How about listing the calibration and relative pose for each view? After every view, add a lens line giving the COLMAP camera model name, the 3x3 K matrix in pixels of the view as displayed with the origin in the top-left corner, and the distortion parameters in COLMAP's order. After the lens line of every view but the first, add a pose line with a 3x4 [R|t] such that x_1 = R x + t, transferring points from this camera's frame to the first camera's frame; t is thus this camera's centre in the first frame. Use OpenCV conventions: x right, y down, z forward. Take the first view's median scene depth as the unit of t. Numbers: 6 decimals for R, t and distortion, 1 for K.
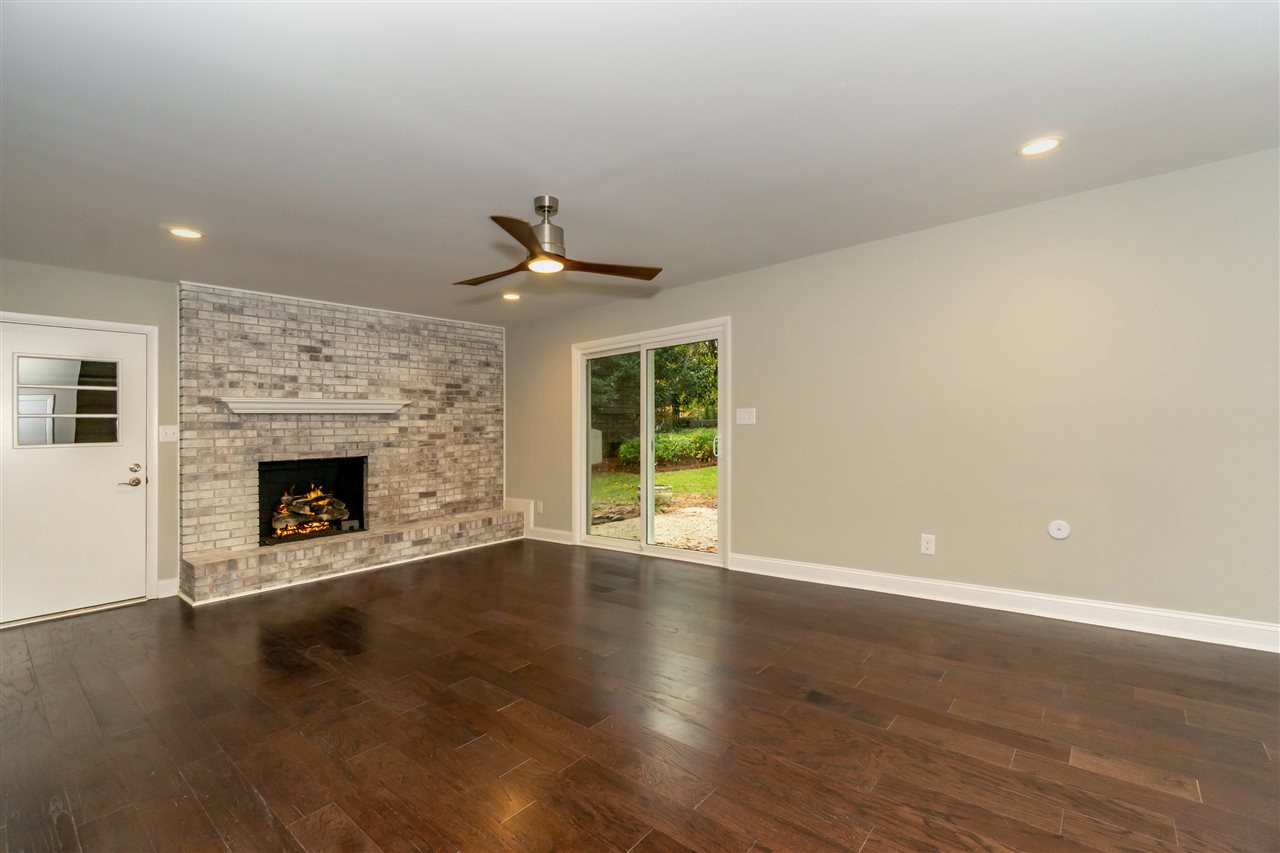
lens RADIAL K [[558.3, 0, 645.3], [0, 558.3, 429.4], [0, 0, 1]] dist [0.000119, -0.000024]
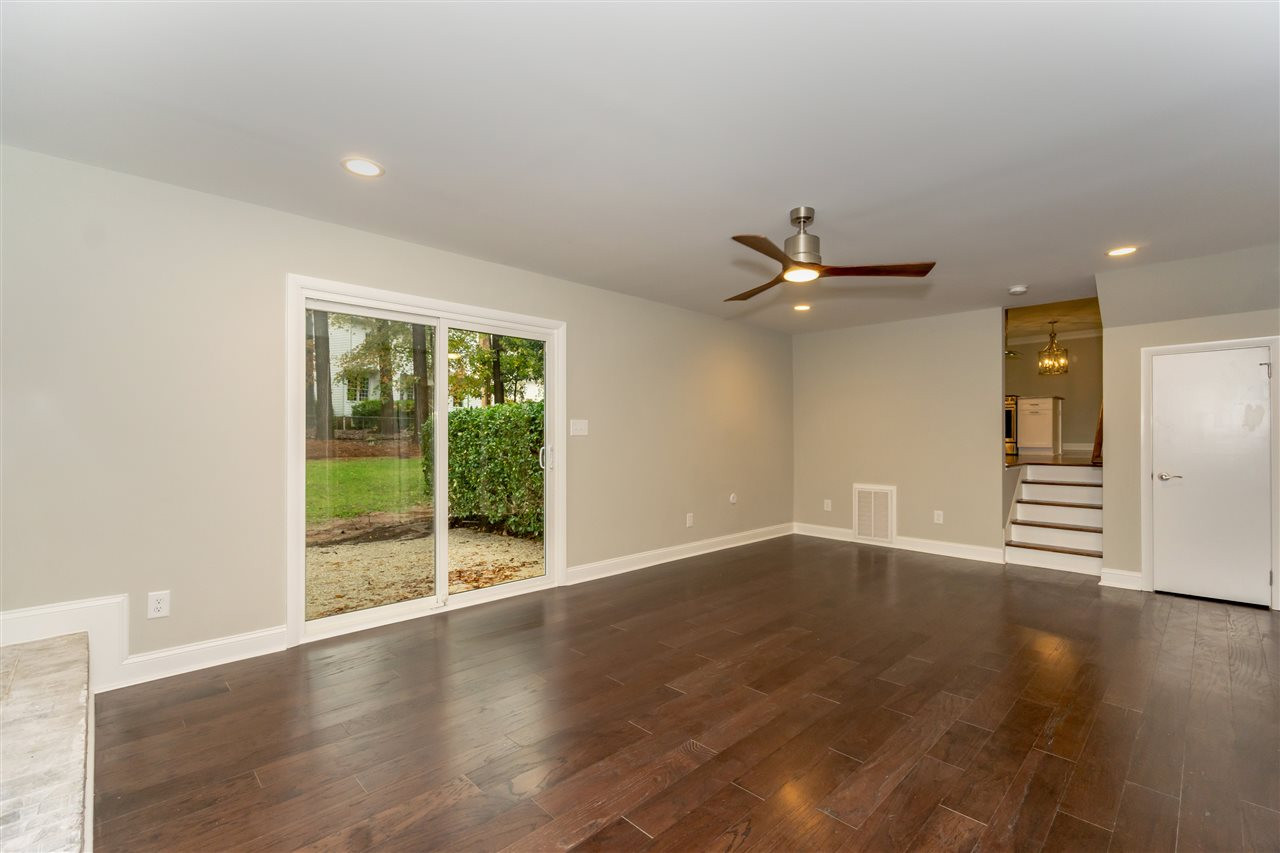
lens RADIAL K [[558.3, 0, 642.4], [0, 558.3, 435.8], [0, 0, 1]] dist [0.000119, -0.000024]
pose [[0.100957, 0.031489, 0.994392, -1.006605], [-0.008754, 0.999488, -0.030762, 0.027870], [-0.994852, -0.005600, 0.101181, 0.970598]]
